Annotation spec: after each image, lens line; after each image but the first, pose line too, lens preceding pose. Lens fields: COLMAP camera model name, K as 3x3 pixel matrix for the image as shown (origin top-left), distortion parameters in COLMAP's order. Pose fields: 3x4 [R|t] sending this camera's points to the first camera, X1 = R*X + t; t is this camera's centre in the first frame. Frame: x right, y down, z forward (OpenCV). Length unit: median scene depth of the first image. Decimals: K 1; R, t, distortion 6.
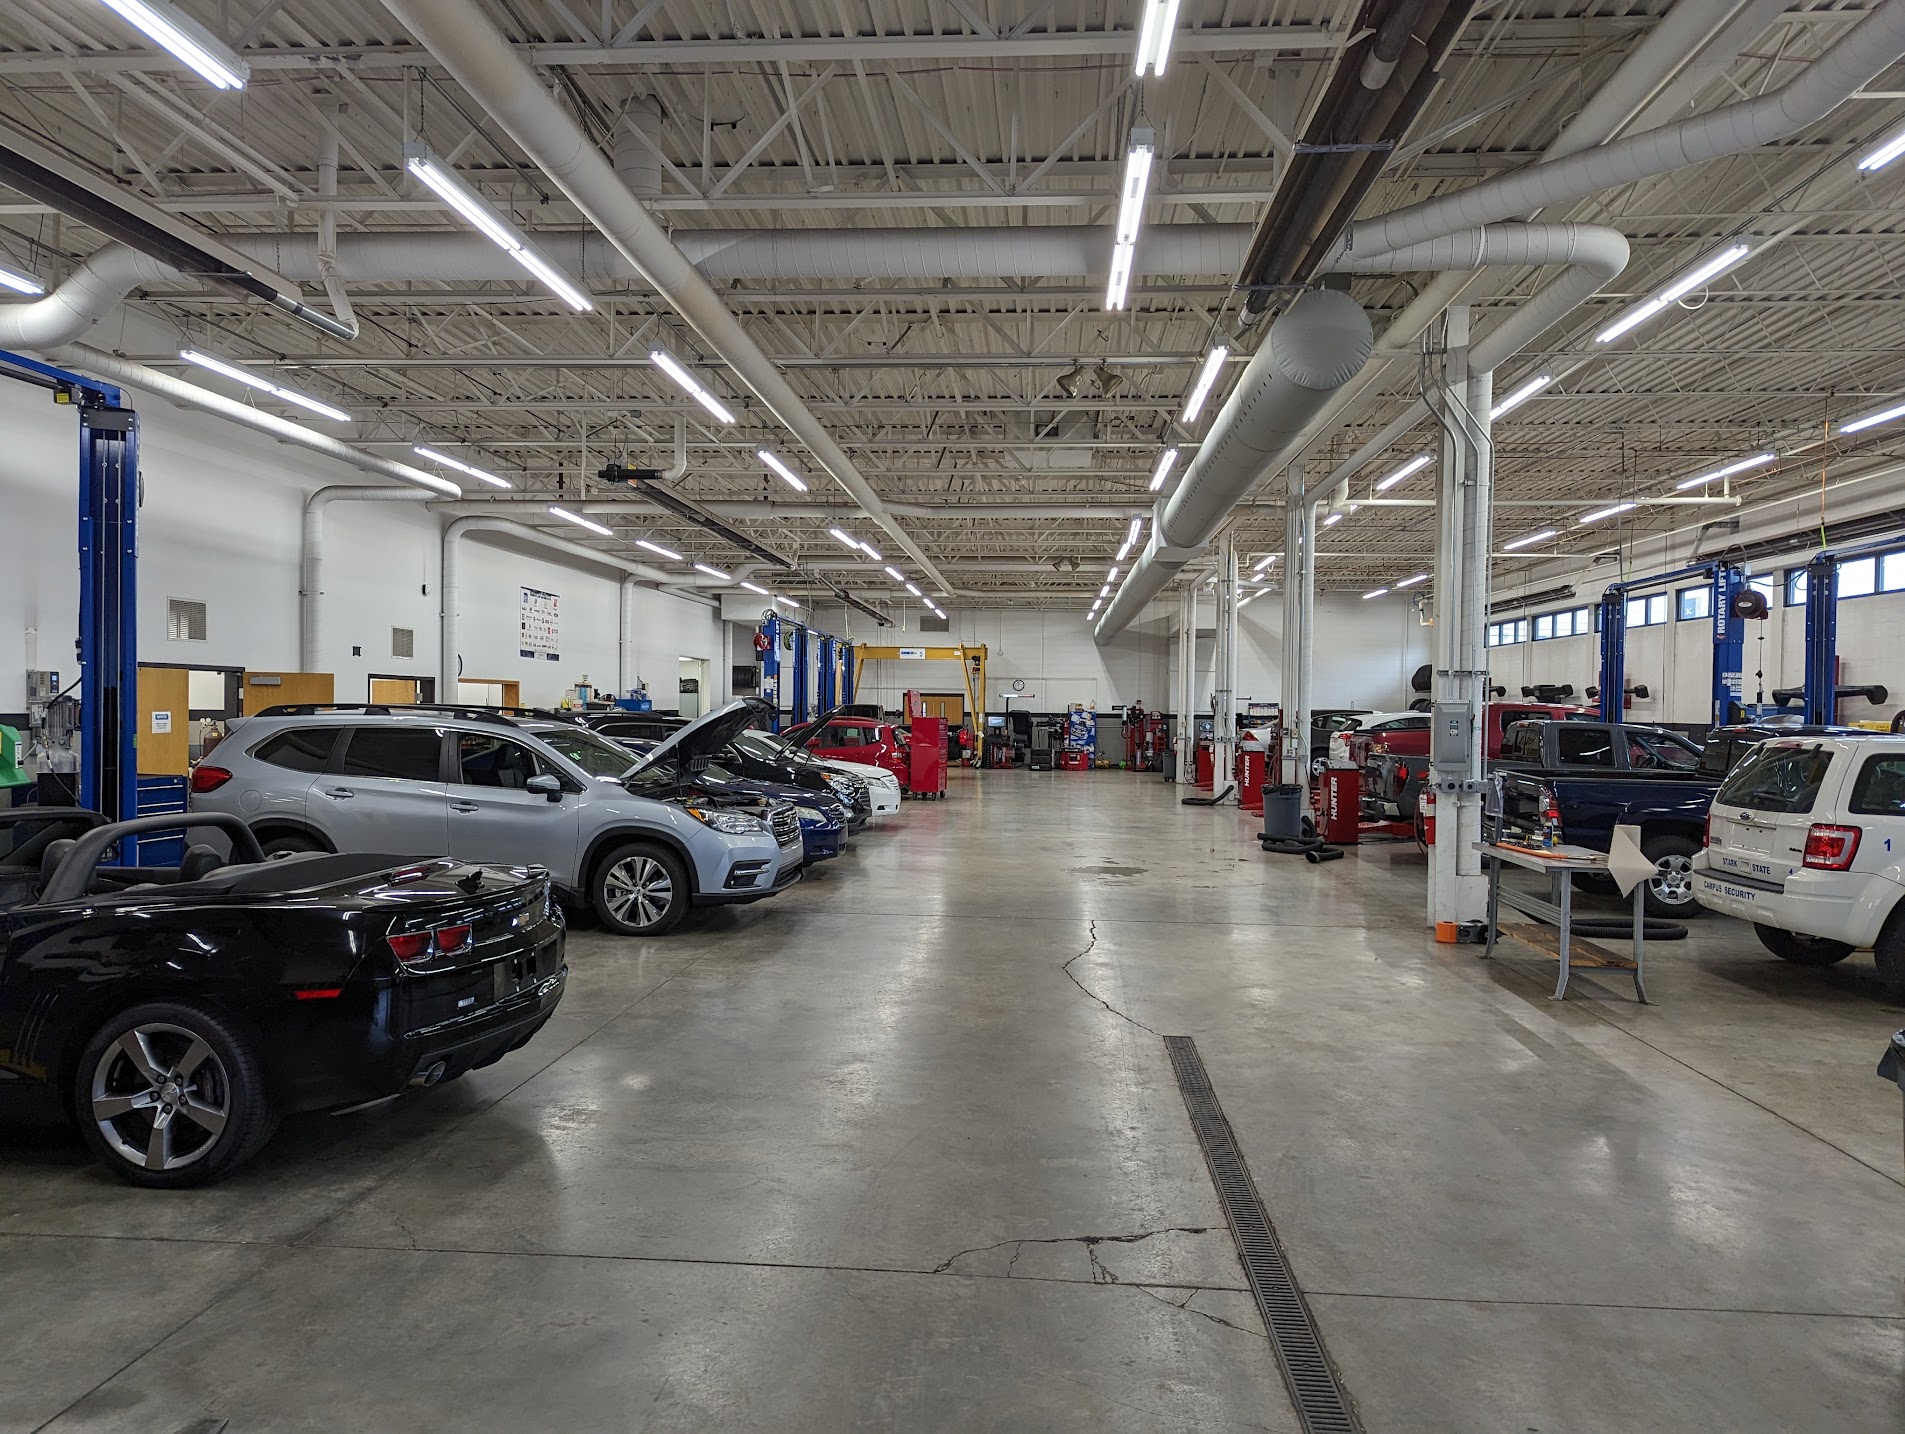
lens RADIAL K [[1328.7, 0, 952.0], [0, 1328.7, 718.5], [0, 0, 1]] dist [0.048411, -0.002211]
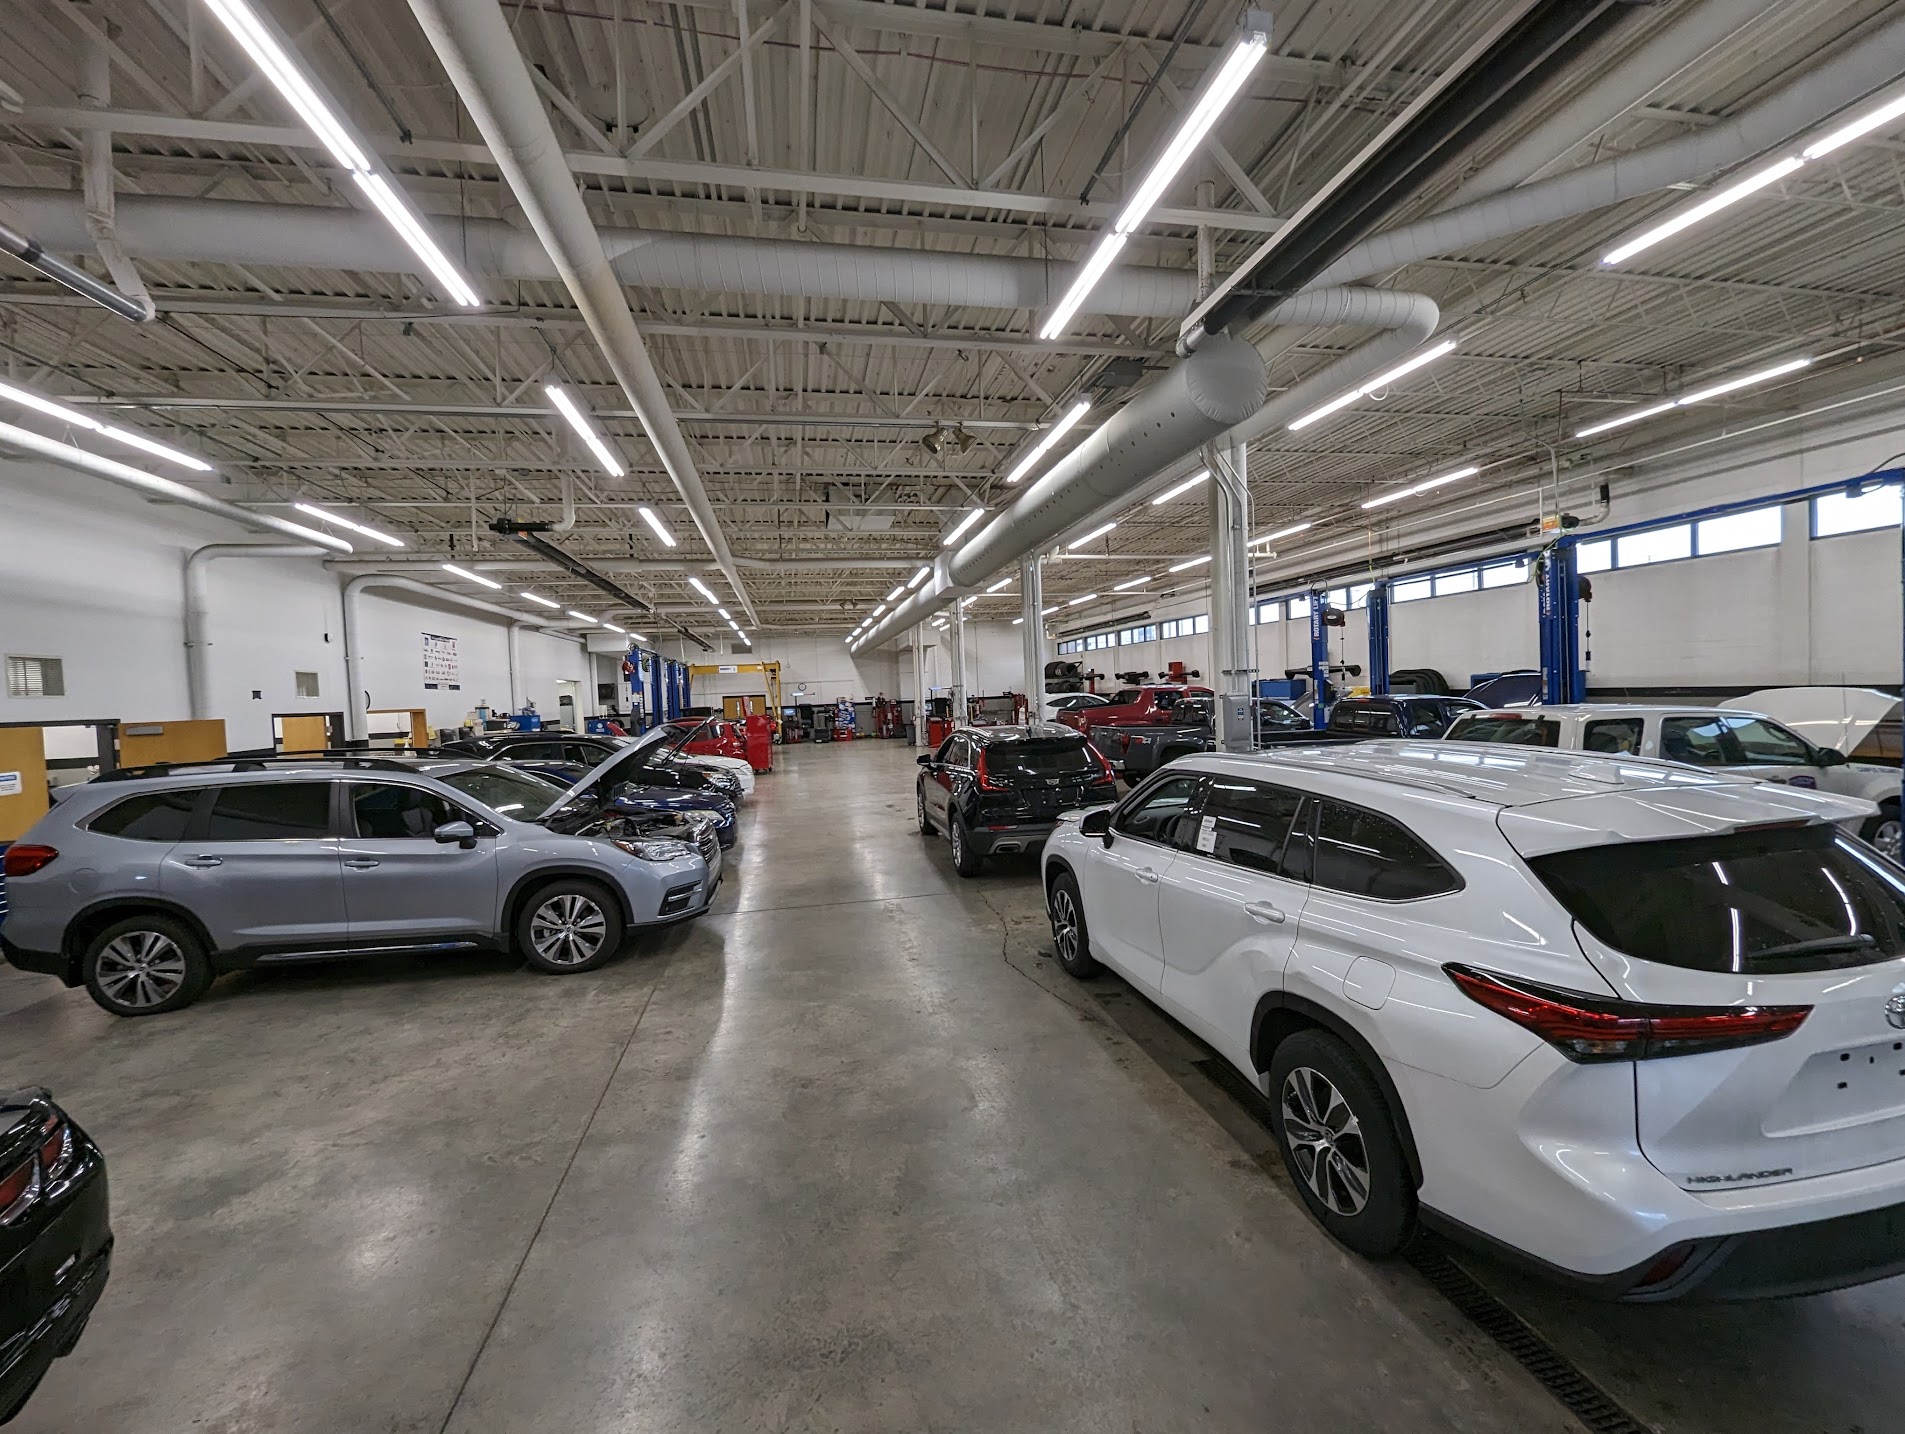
lens RADIAL K [[785.7, 0, 949.6], [0, 785.7, 713.4], [0, 0, 1]] dist [0.002575, 0.000676]
pose [[0.962100, -0.060914, 0.265805, -0.059338], [0.056342, 0.998103, 0.024801, -0.016906], [-0.266812, -0.008885, 0.963708, 0.197472]]
